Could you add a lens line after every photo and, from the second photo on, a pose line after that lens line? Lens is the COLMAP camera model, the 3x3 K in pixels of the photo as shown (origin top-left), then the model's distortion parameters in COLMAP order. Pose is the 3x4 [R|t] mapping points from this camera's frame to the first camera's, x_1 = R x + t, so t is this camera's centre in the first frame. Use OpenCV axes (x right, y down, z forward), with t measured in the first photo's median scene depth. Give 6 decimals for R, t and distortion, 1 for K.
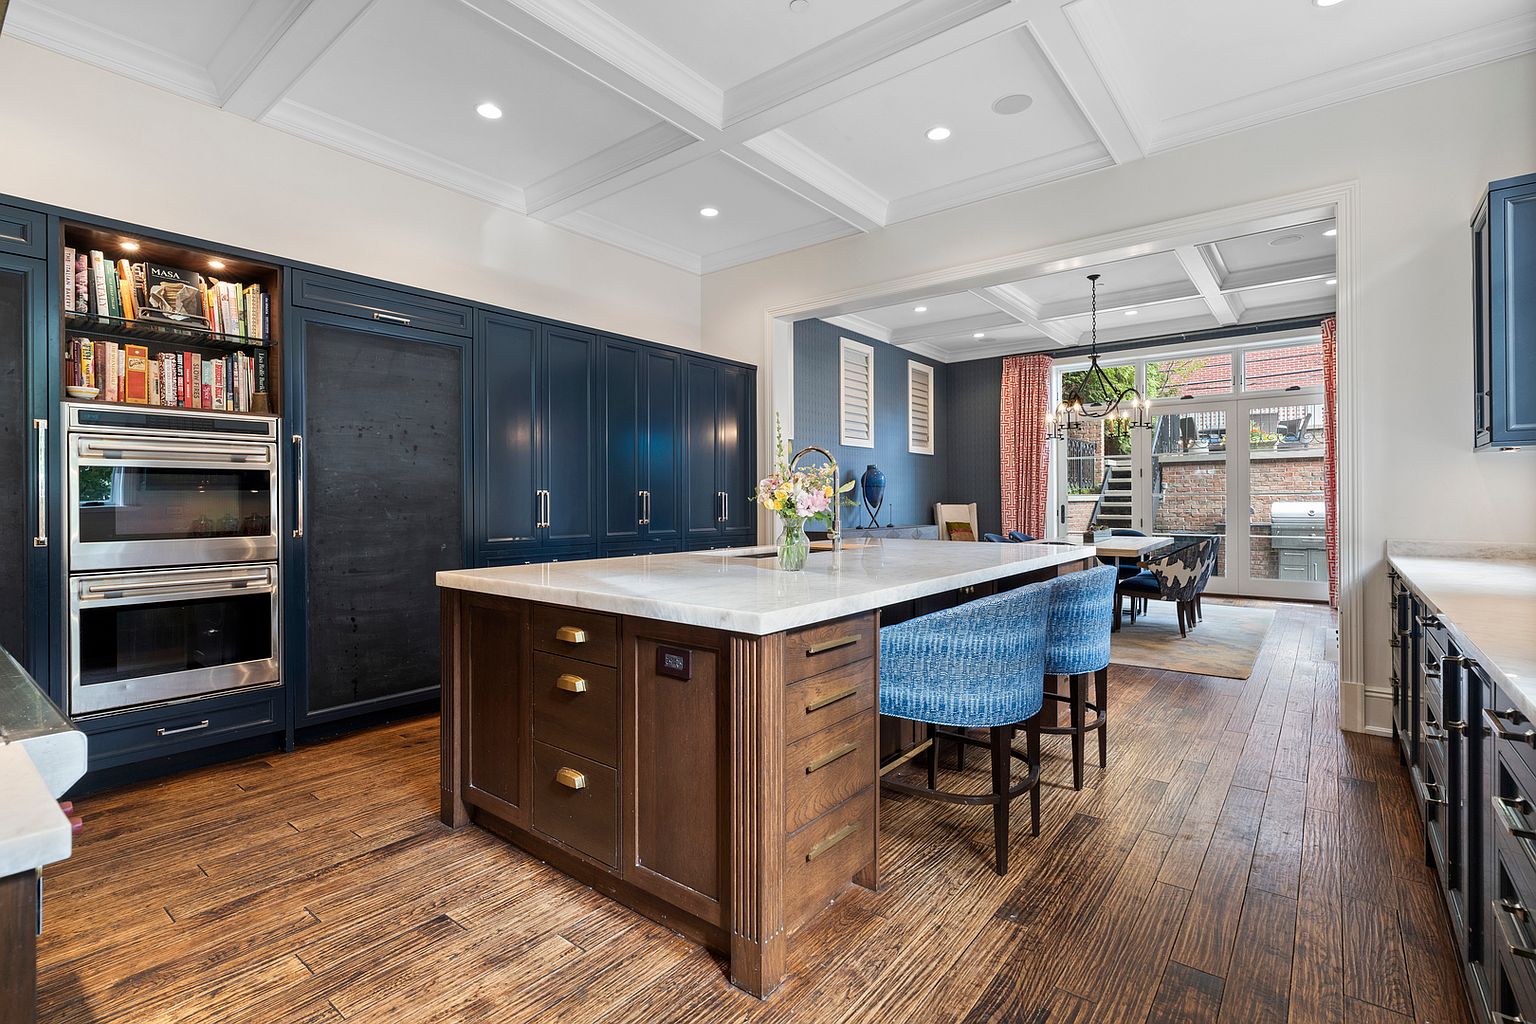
lens RADIAL K [[718.0, 0, 764.3], [0, 718.0, 501.9], [0, 0, 1]] dist [-0.005815, 0.001310]
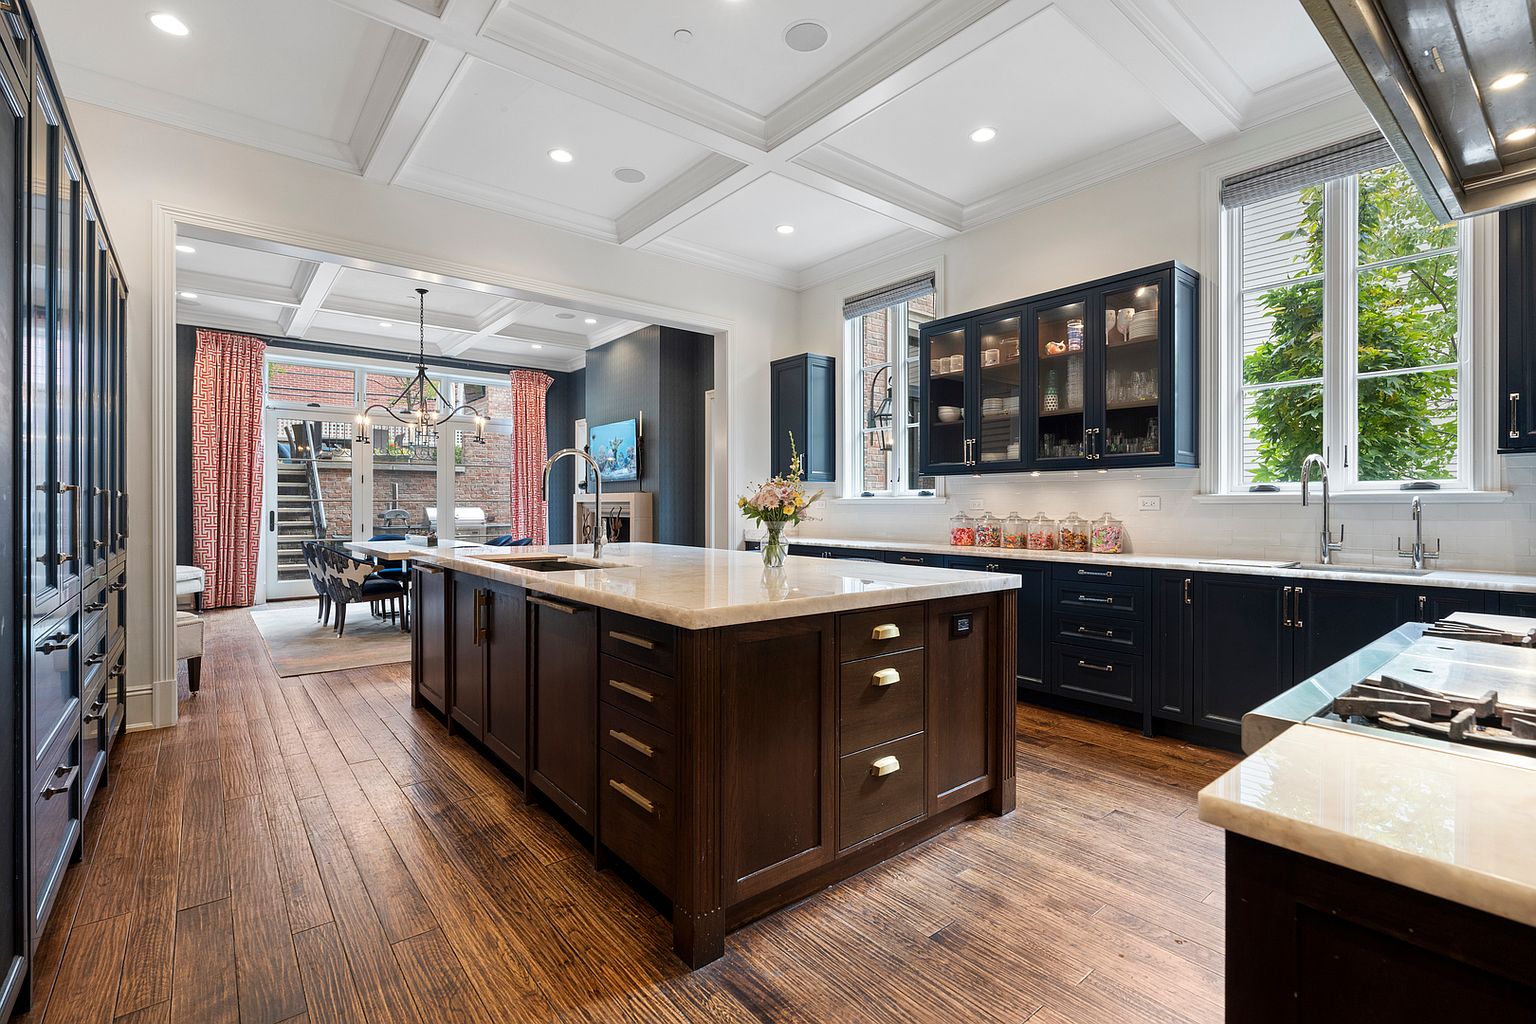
lens RADIAL K [[693.9, 0, 765.7], [0, 693.9, 503.3], [0, 0, 1]] dist [-0.007362, 0.002329]
pose [[0.212100, 0.003726, 0.977241, -0.346497], [0.000258, 0.999992, -0.003869, -0.000805], [-0.977248, 0.001072, 0.212097, 0.250886]]
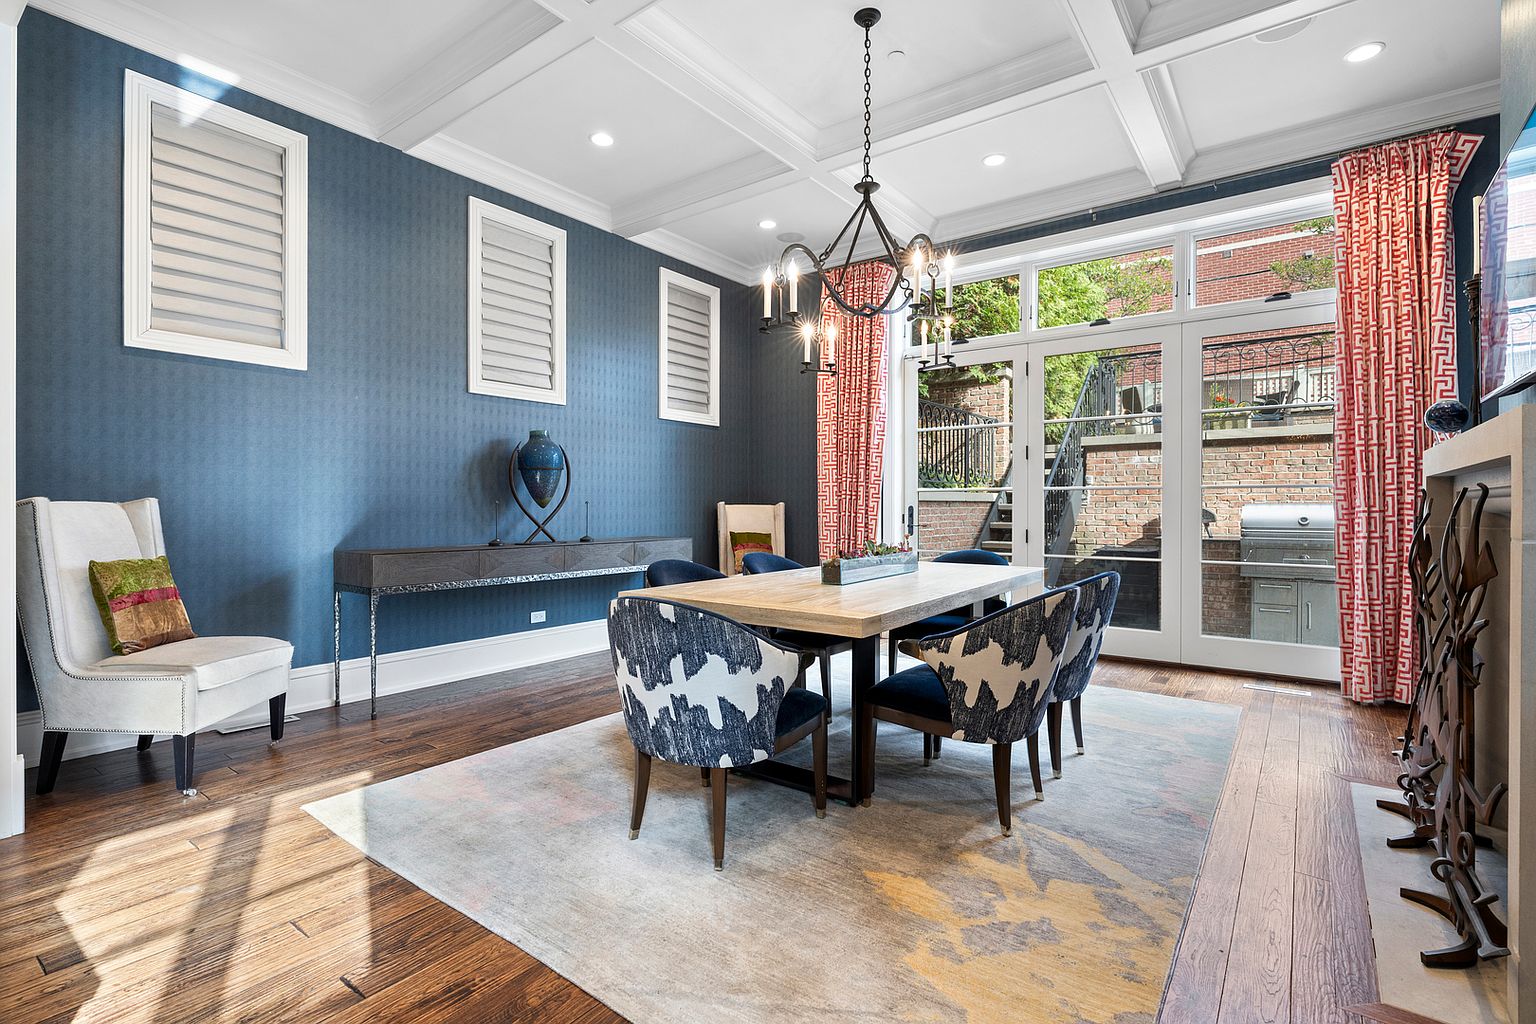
lens RADIAL K [[718.0, 0, 767.8], [0, 718.0, 510.8], [0, 0, 1]] dist [-0.005815, 0.001310]
pose [[0.999674, 0.005311, 0.024980, 0.323532], [-0.005455, 0.999969, 0.005695, 0.006918], [-0.024949, -0.005829, 0.999672, 0.445650]]
